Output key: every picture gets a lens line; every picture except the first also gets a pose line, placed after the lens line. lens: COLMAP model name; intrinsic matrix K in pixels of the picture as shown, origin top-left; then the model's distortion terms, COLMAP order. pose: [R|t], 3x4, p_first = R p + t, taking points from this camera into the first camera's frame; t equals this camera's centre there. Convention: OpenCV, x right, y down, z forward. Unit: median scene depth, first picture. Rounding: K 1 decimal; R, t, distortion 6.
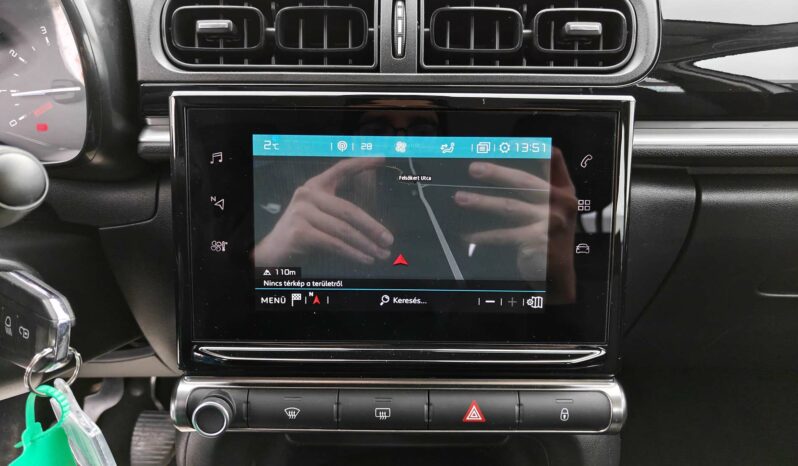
lens RADIAL K [[678.2, 0, 399.0], [0, 678.2, 233.0], [0, 0, 1]] dist [0.000525, -0.000402]
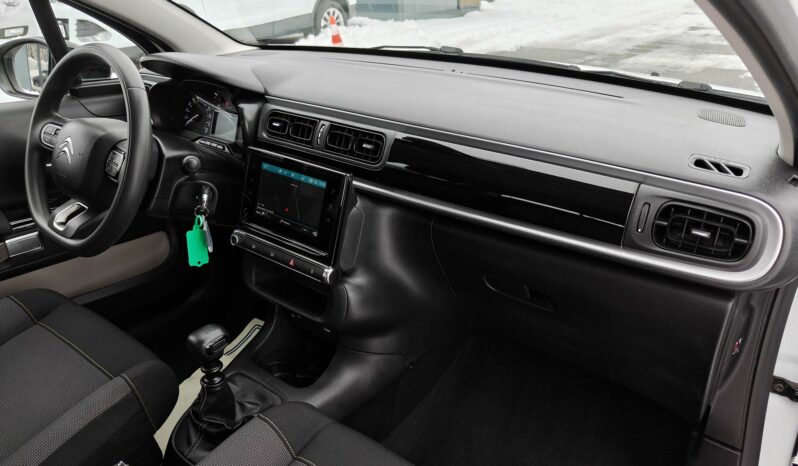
lens RADIAL K [[678.2, 0, 399.0], [0, 678.2, 233.0], [0, 0, 1]] dist [0.000525, -0.000402]
pose [[0.760499, 0.251119, -0.598817, 2.303857], [-0.240239, 0.965568, 0.099814, -0.294320], [0.603264, 0.067951, 0.794642, -1.182162]]
